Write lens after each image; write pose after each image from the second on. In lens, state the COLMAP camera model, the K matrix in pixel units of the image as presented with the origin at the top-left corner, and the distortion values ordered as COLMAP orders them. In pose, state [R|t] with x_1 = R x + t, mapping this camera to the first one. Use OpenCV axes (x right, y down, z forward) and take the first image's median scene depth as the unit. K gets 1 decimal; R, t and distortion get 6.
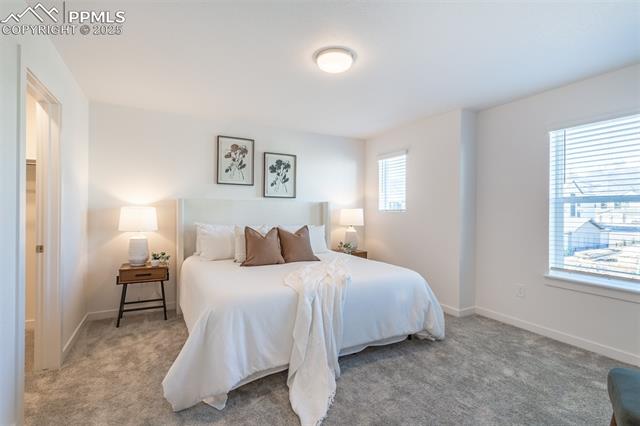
lens RADIAL K [[305.8, 0, 322.2], [0, 305.8, 210.6], [0, 0, 1]] dist [0.005503, -0.001455]
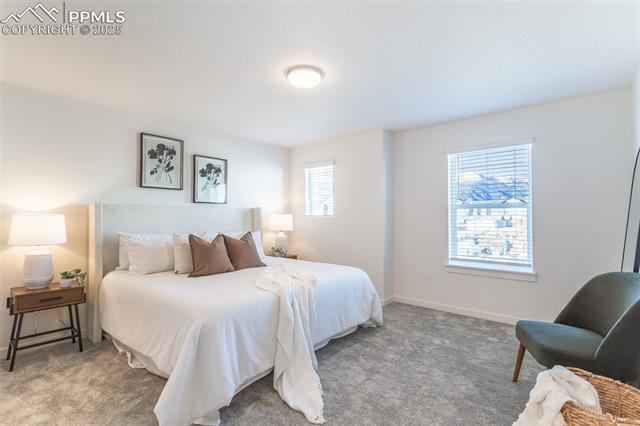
lens RADIAL K [[305.8, 0, 323.0], [0, 305.8, 210.7], [0, 0, 1]] dist [0.005503, -0.001455]
pose [[0.928576, -0.003200, 0.371128, -0.209968], [0.010543, 0.999787, -0.017758, 0.001008], [-0.370992, 0.020402, 0.928412, -0.010549]]
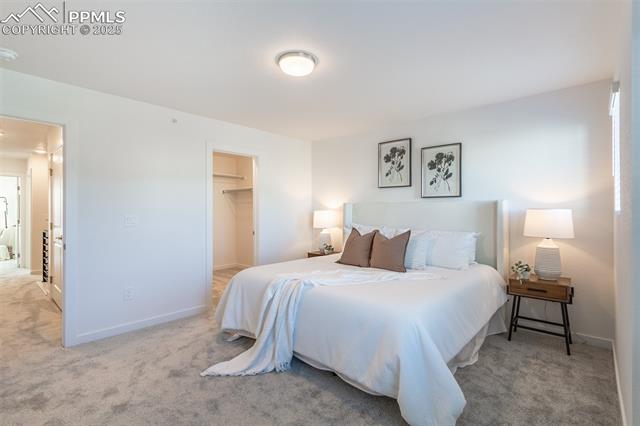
lens RADIAL K [[305.8, 0, 309.8], [0, 305.8, 211.7], [0, 0, 1]] dist [0.005503, -0.001455]
pose [[0.316348, -0.007950, -0.948610, 0.686424], [-0.004173, 0.999944, -0.009772, 0.007853], [0.948634, 0.007050, 0.316297, 0.492806]]
